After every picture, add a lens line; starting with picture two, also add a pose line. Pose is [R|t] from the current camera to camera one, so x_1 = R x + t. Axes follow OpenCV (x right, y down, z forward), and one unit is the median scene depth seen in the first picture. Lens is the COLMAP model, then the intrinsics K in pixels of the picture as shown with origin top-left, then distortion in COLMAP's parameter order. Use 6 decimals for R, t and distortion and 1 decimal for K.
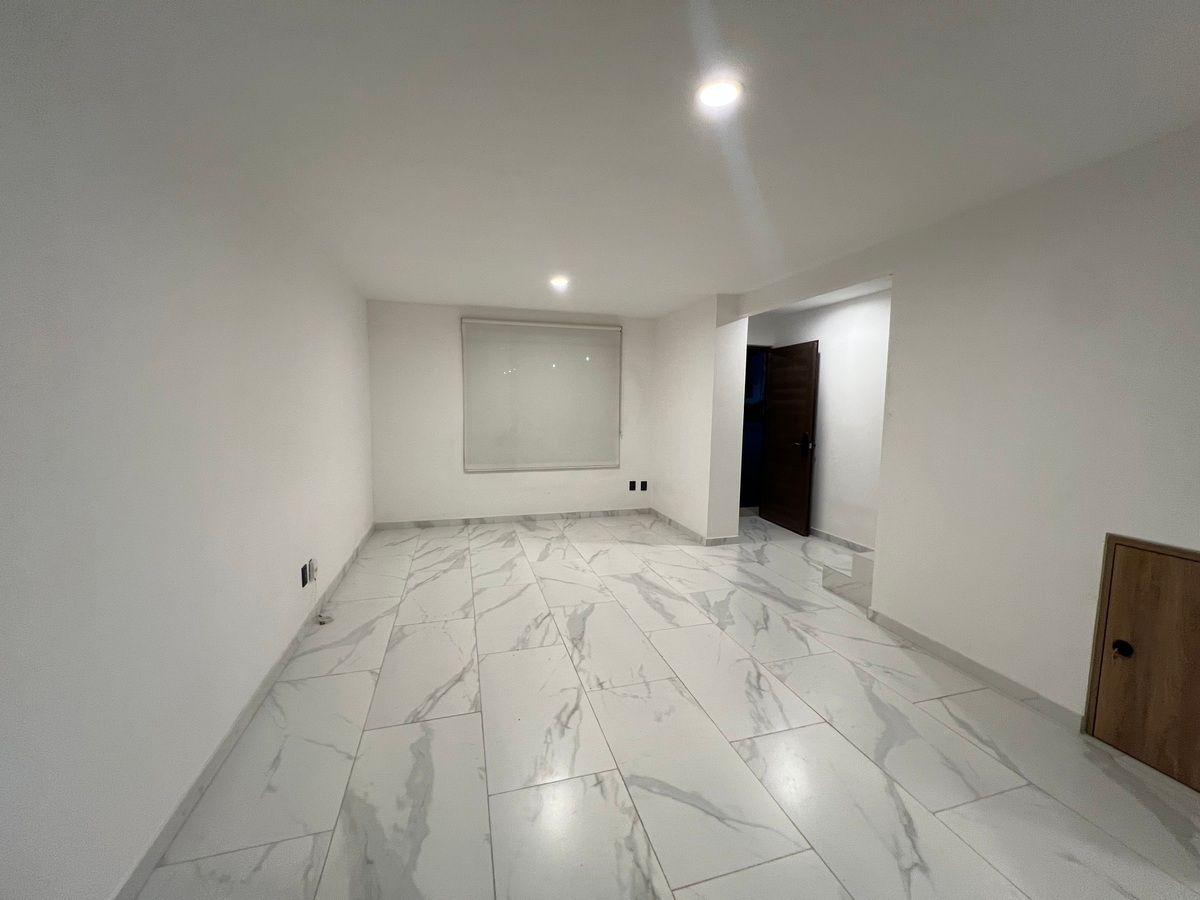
lens RADIAL K [[477.1, 0, 598.9], [0, 477.1, 450.7], [0, 0, 1]] dist [-0.002479, -0.000278]
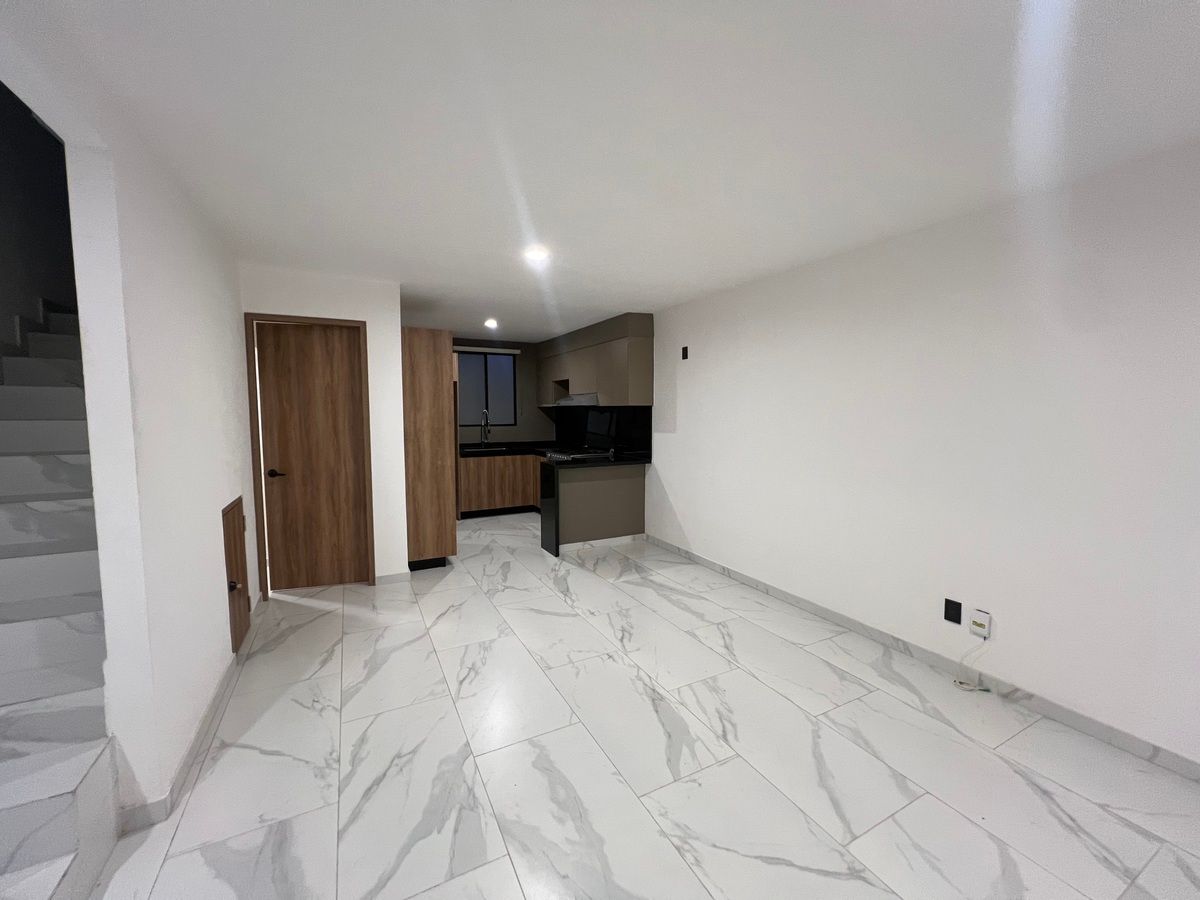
lens RADIAL K [[481.3, 0, 597.1], [0, 481.3, 448.2], [0, 0, 1]] dist [-0.003141, 0.000637]
pose [[-0.981291, 0.003775, -0.192495, 0.223171], [-0.030660, 0.983985, 0.175594, -0.186202], [0.190075, 0.178211, -0.965460, 1.752733]]
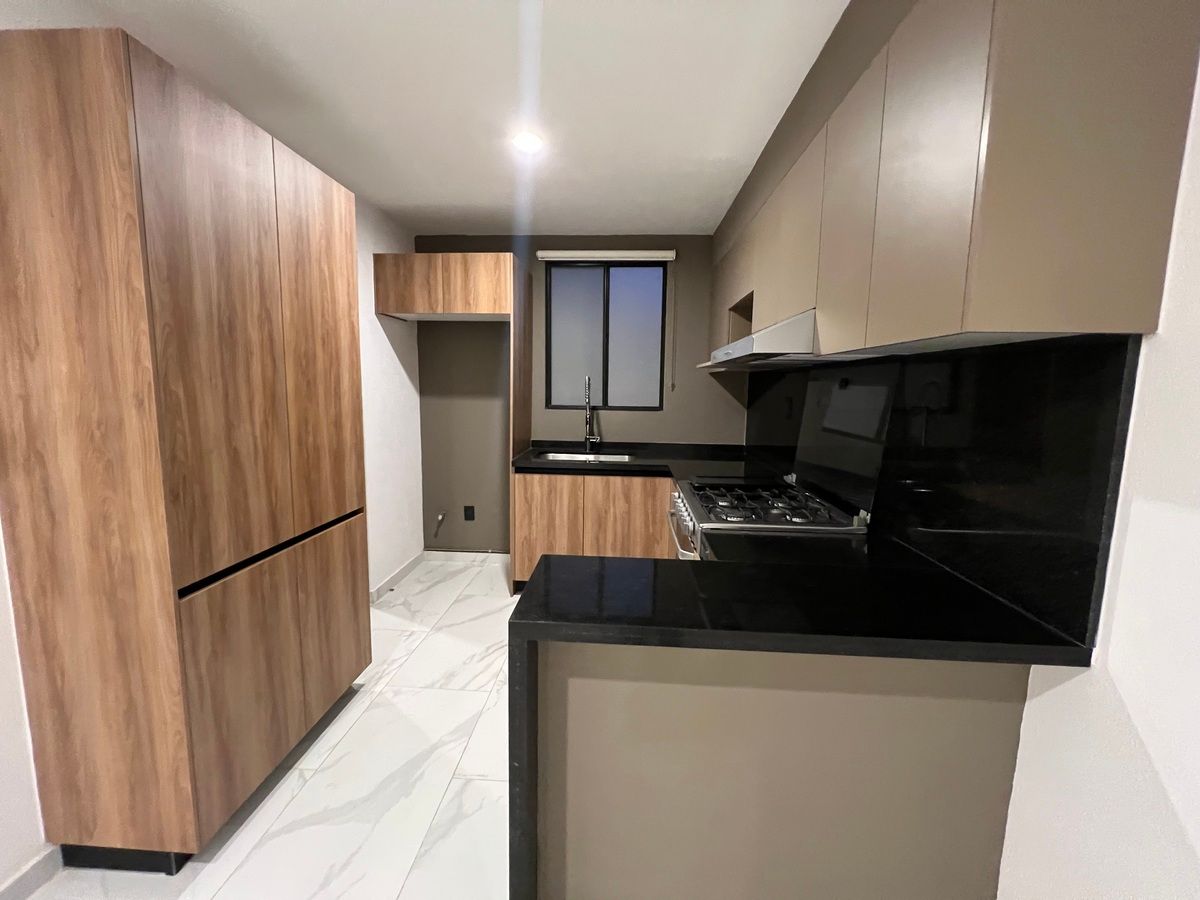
lens RADIAL K [[481.3, 0, 600.5], [0, 481.3, 446.9], [0, 0, 1]] dist [-0.003141, 0.000637]
pose [[-0.941693, -0.068810, 0.329363, -0.124776], [0.006900, 0.974711, 0.223363, -0.030289], [-0.336403, 0.212612, -0.917403, 0.393218]]
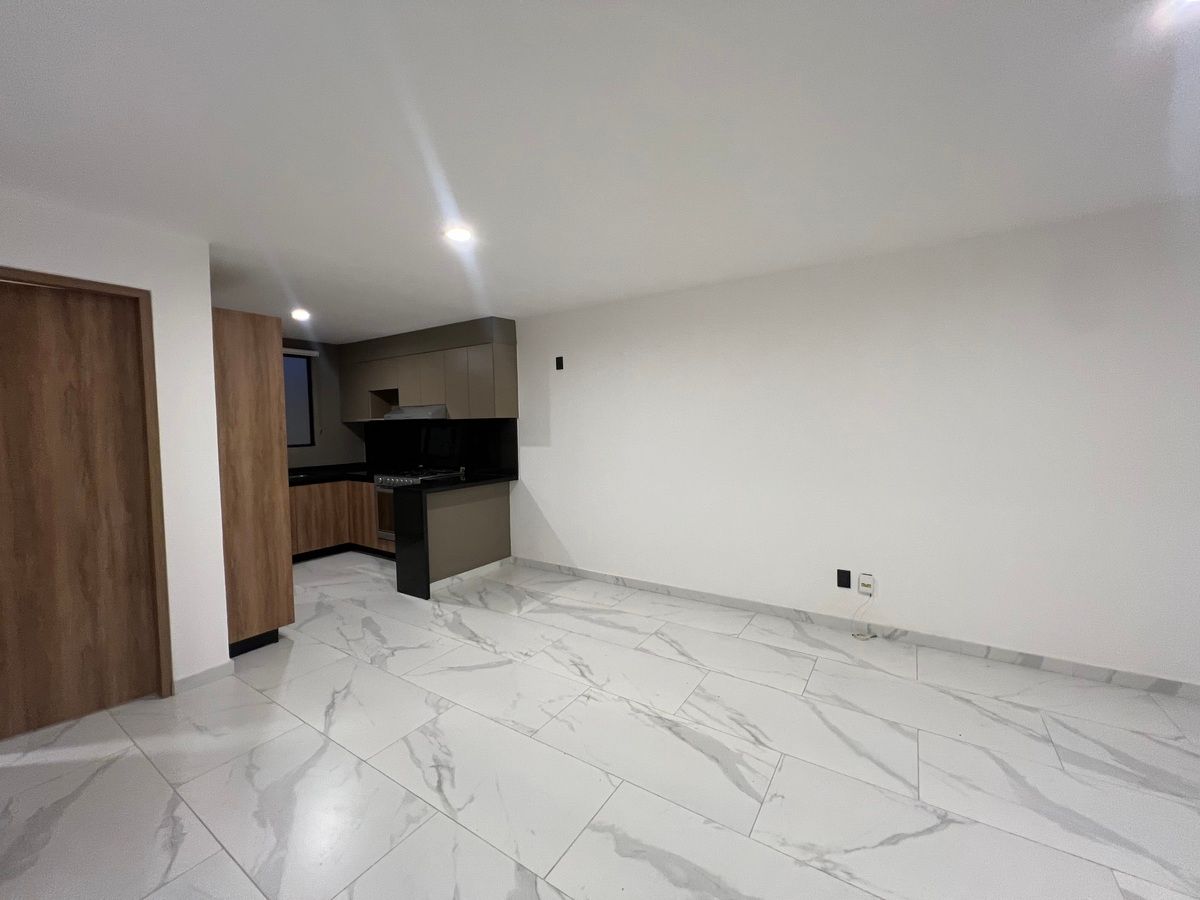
lens RADIAL K [[481.3, 0, 598.9], [0, 481.3, 447.0], [0, 0, 1]] dist [-0.003141, 0.000637]
pose [[-0.763414, 0.032482, -0.645092, 0.550908], [-0.057499, 0.991352, 0.117962, -0.146767], [0.643345, 0.127146, -0.754944, 1.490344]]
